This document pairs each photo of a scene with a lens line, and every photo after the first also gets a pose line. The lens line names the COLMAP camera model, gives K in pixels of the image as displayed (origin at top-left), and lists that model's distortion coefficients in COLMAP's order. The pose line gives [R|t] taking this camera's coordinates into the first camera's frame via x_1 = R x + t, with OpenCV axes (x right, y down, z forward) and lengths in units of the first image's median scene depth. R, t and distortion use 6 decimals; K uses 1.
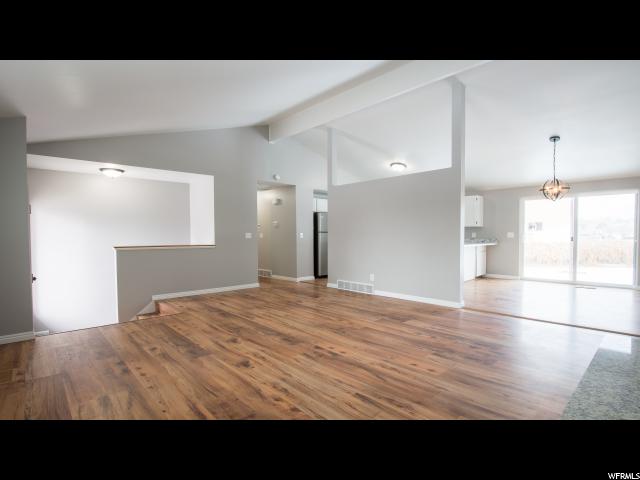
lens RADIAL K [[320.3, 0, 317.0], [0, 320.3, 243.8], [0, 0, 1]] dist [-0.030099, -0.000011]
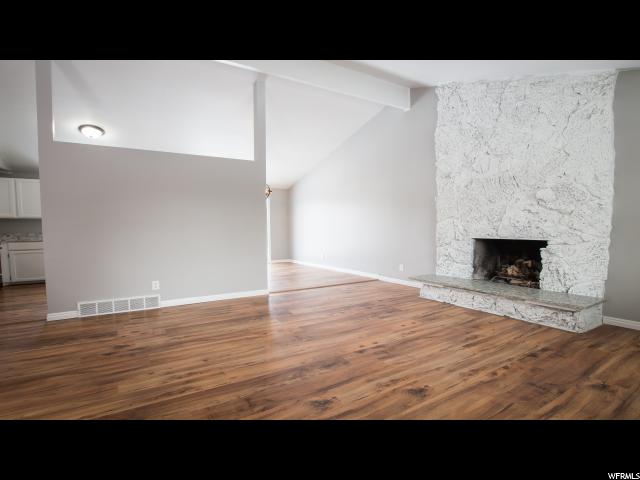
lens RADIAL K [[320.3, 0, 317.0], [0, 320.3, 243.8], [0, 0, 1]] dist [-0.030099, -0.000011]
pose [[0.185985, -0.051357, 0.981210, -0.831638], [0.032295, 0.998413, 0.046136, -0.018384], [-0.982022, 0.023108, 0.187348, 0.898083]]
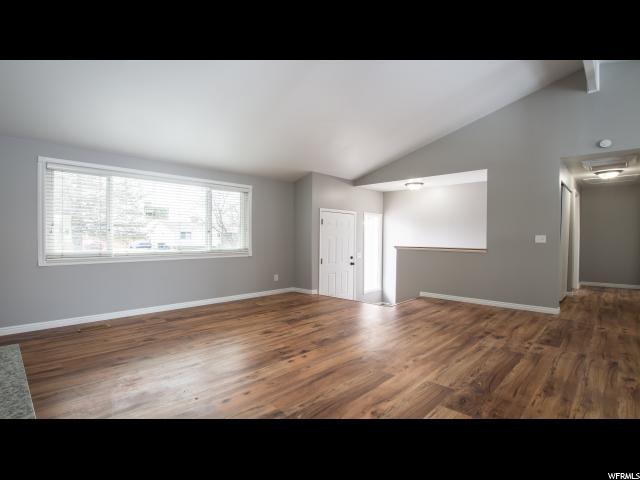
lens RADIAL K [[320.3, 0, 317.0], [0, 320.3, 243.8], [0, 0, 1]] dist [-0.030099, -0.000011]
pose [[0.059598, 0.023877, -0.997937, 0.930838], [-0.033214, 0.999208, 0.021923, -0.027726], [0.997670, 0.031839, 0.060344, 0.919099]]
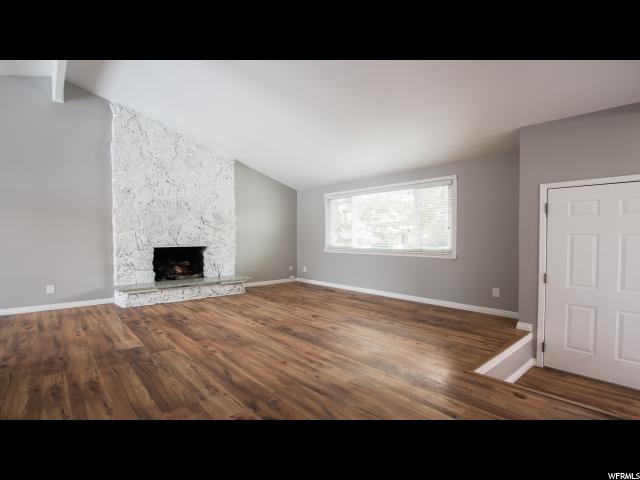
lens RADIAL K [[320.3, 0, 317.0], [0, 320.3, 243.8], [0, 0, 1]] dist [-0.030099, -0.000011]
pose [[-0.999536, 0.005123, 0.030038, -0.238394], [0.006685, 0.998617, 0.052142, -0.059158], [-0.029729, 0.052319, -0.998188, 2.147035]]
